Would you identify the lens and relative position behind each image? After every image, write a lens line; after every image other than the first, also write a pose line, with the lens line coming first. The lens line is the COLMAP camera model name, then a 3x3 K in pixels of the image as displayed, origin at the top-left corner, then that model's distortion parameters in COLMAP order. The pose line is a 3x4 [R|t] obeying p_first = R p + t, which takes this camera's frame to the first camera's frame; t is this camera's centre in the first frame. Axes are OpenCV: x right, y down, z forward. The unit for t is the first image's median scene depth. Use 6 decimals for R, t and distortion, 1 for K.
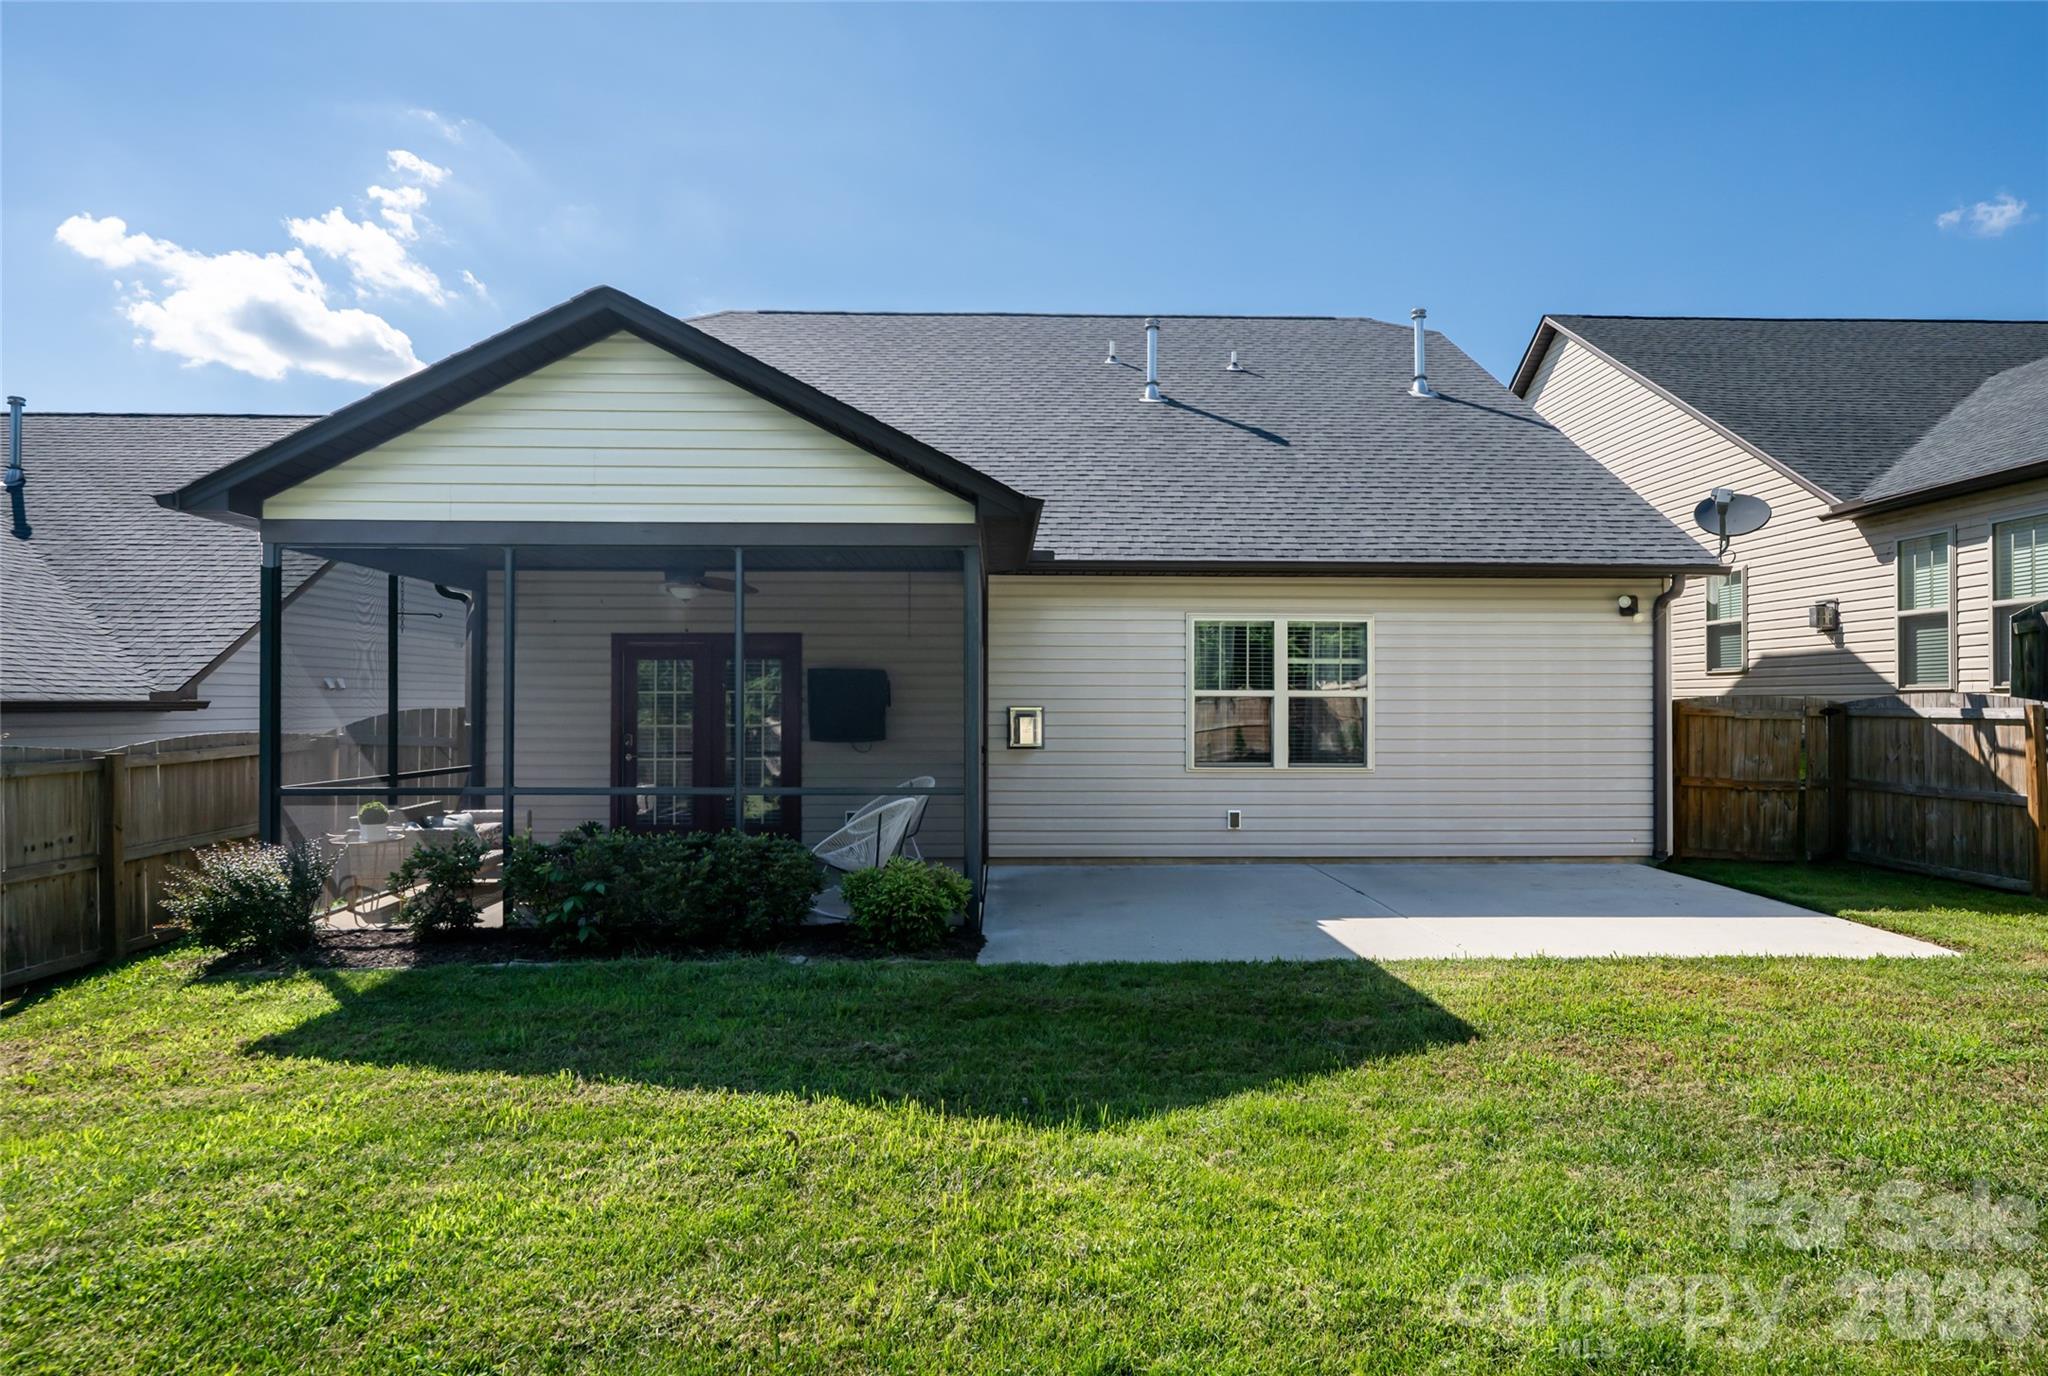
lens RADIAL K [[1103.7, 0, 1024.0], [0, 1103.7, 688.0], [0, 0, 1]] dist [0.000972, 0.000099]
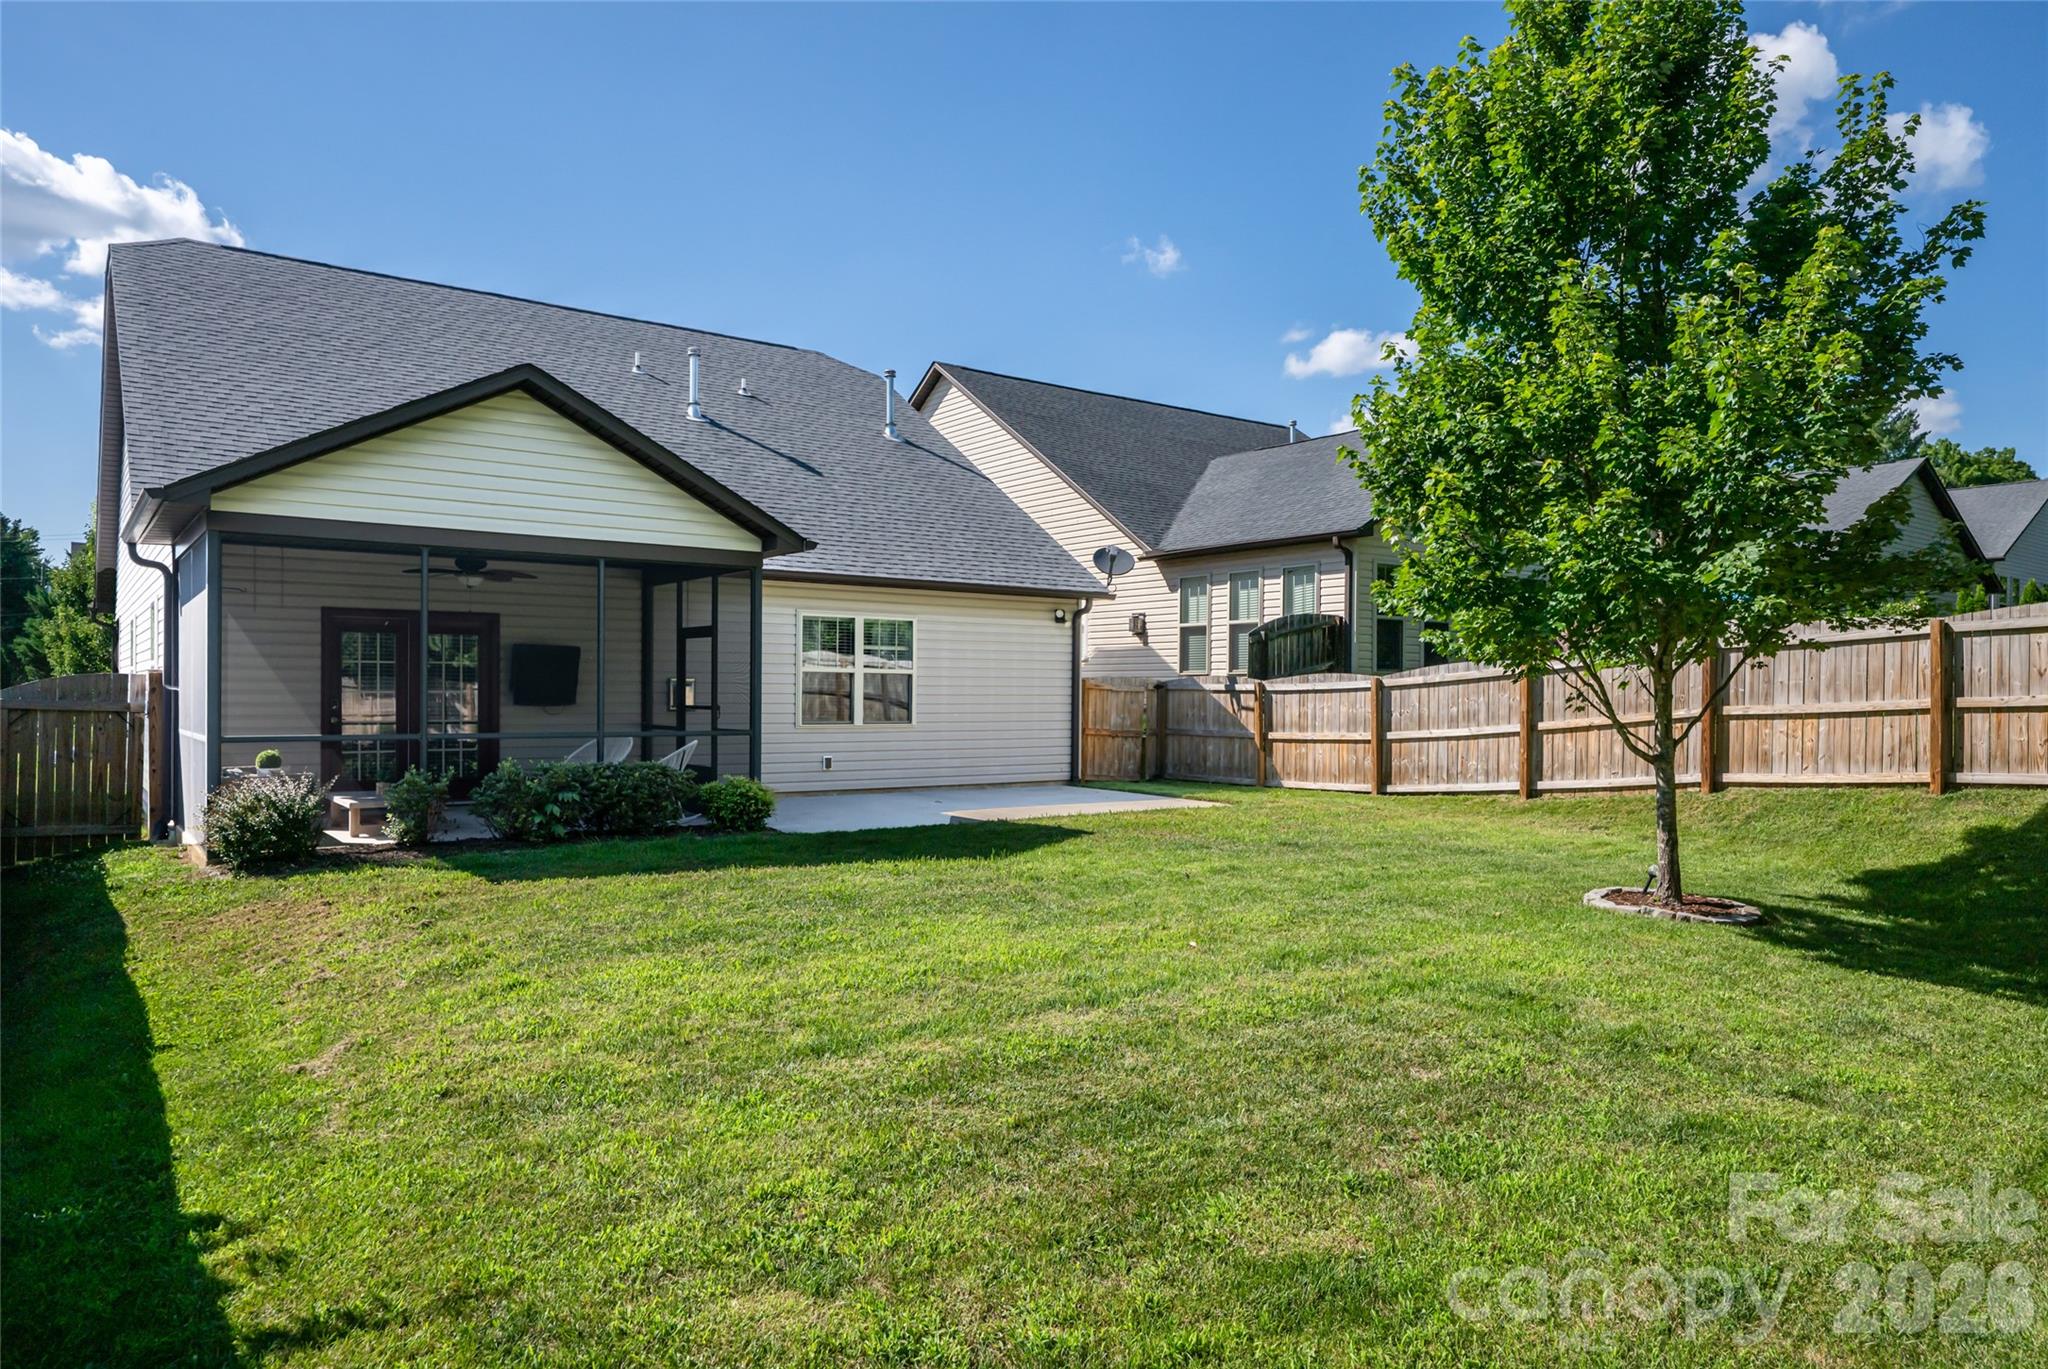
lens RADIAL K [[1235.2, 0, 1024.0], [0, 1235.2, 684.5], [0, 0, 1]] dist [-0.000138, 0.000064]
pose [[0.824421, 0.008047, 0.565920, -0.458205], [-0.014807, 0.999863, 0.007353, 0.007750], [-0.565784, -0.014441, 0.824427, -0.379327]]
